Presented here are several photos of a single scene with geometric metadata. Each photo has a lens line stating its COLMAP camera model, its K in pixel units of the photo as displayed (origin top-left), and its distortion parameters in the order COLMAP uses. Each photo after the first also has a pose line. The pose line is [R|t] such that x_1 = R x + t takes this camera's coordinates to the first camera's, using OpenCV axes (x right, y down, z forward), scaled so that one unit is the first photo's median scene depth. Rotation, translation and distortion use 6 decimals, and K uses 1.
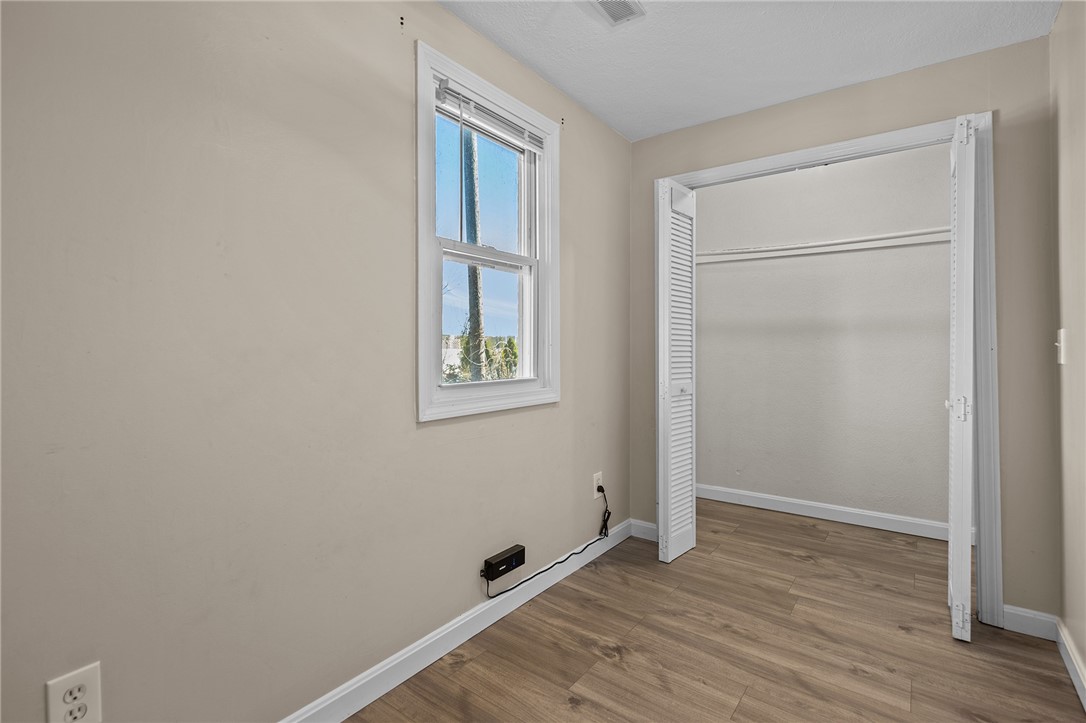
lens RADIAL K [[525.7, 0, 540.5], [0, 525.7, 338.8], [0, 0, 1]] dist [0.001765, -0.000962]
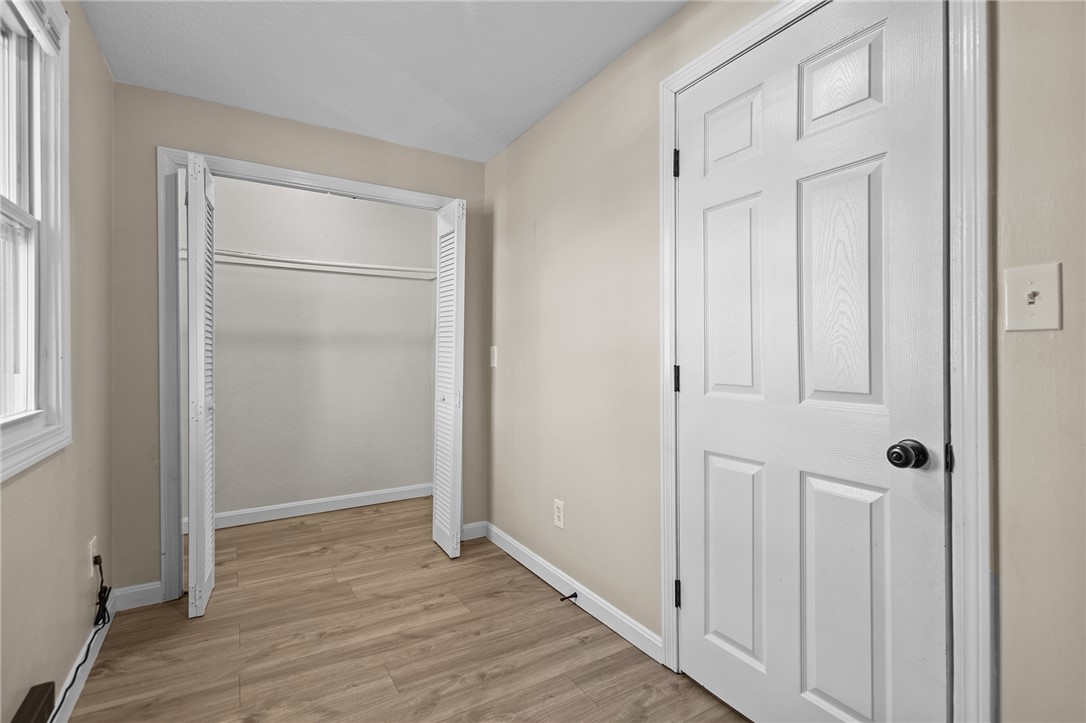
lens RADIAL K [[507.2, 0, 547.2], [0, 507.2, 350.6], [0, 0, 1]] dist [0.002612, -0.000127]
pose [[0.350042, 0.004174, 0.936725, -0.369910], [-0.012922, 0.999916, 0.000374, -0.005027], [-0.936645, -0.012235, 0.350066, 0.231763]]
